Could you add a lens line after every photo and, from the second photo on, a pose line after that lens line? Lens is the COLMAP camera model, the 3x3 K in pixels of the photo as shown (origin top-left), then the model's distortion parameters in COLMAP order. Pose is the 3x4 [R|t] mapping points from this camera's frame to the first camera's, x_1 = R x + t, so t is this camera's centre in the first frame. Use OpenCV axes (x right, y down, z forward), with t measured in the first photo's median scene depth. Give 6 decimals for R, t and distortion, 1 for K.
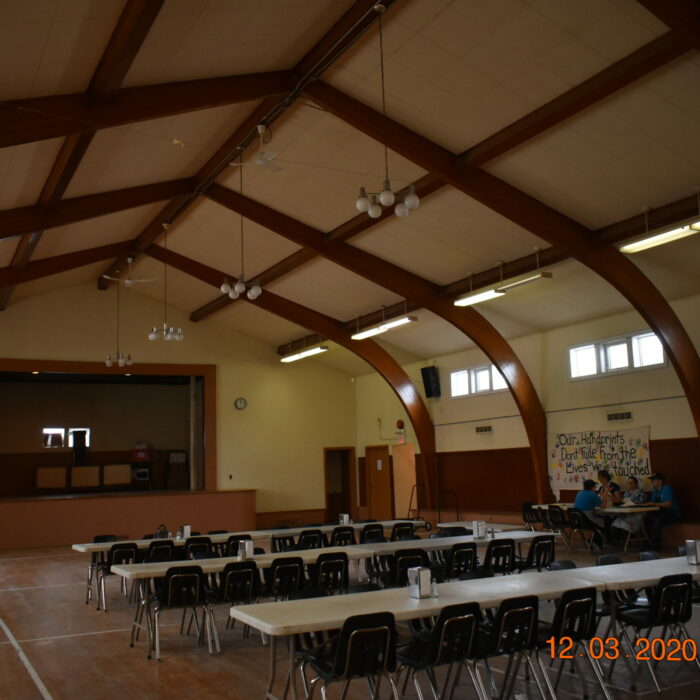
lens RADIAL K [[797.0, 0, 350.0], [0, 797.0, 350.0], [0, 0, 1]] dist [-0.021821, -0.015848]
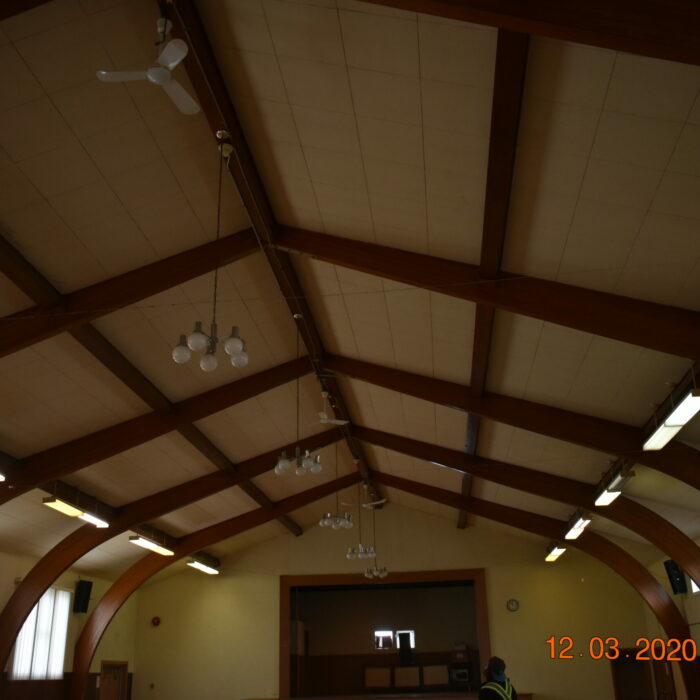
lens RADIAL K [[818.3, 0, 350.0], [0, 818.3, 350.0], [0, 0, 1]] dist [0.000701, -0.029684]
pose [[0.818773, -0.197337, -0.539137, 0.480685], [0.075642, 0.967964, -0.239423, -0.022469], [0.569113, 0.155252, 0.807470, -0.051481]]
